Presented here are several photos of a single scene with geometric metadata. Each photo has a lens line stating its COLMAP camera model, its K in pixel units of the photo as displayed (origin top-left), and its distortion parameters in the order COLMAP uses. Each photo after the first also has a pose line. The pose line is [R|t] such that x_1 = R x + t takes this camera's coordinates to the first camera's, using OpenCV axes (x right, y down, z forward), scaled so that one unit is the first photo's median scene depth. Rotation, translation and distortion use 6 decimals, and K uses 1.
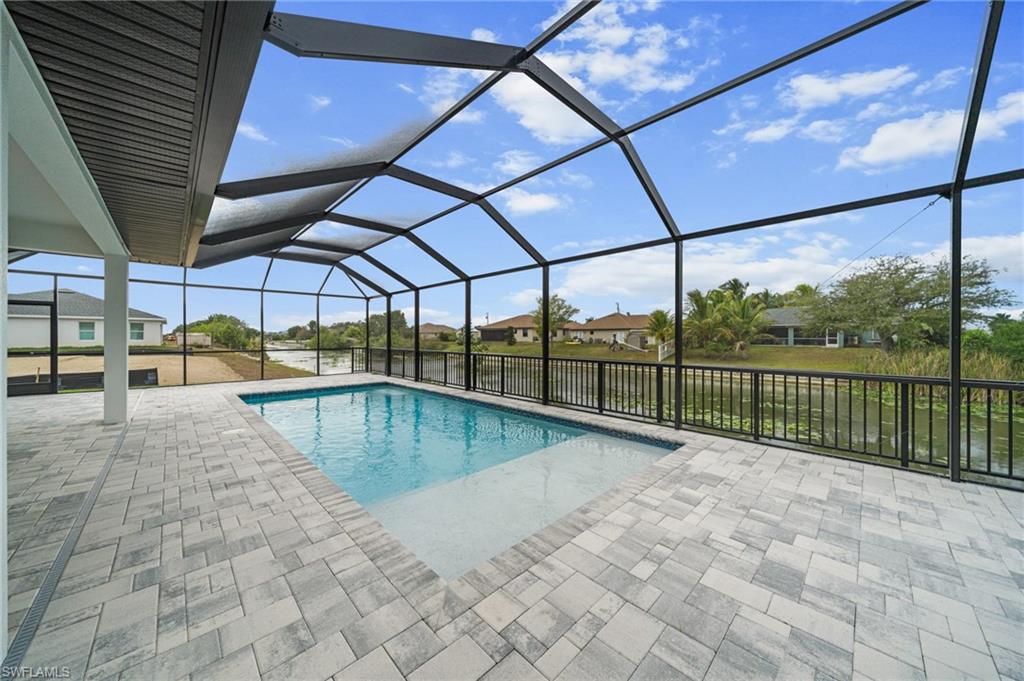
lens RADIAL K [[348.4, 0, 508.6], [0, 348.4, 335.8], [0, 0, 1]] dist [-0.001770, -0.000468]
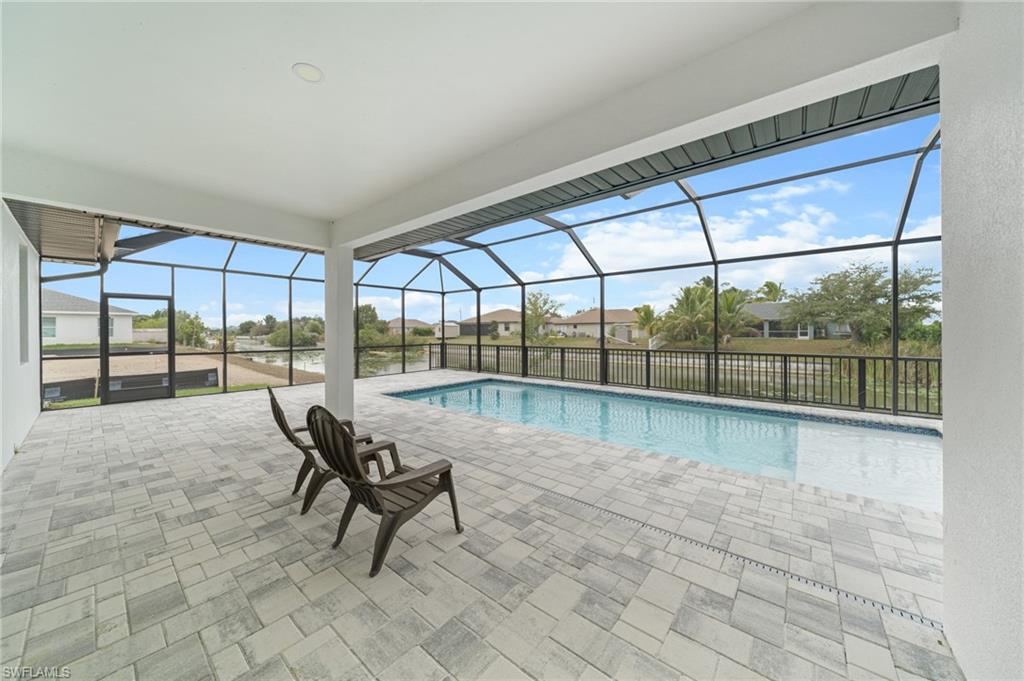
lens RADIAL K [[348.4, 0, 511.5], [0, 348.4, 336.9], [0, 0, 1]] dist [-0.001770, -0.000468]
pose [[0.994944, -0.007007, 0.100183, -0.119657], [0.005002, 0.999783, 0.020245, -0.001368], [-0.100304, -0.019642, 0.994763, 0.003100]]
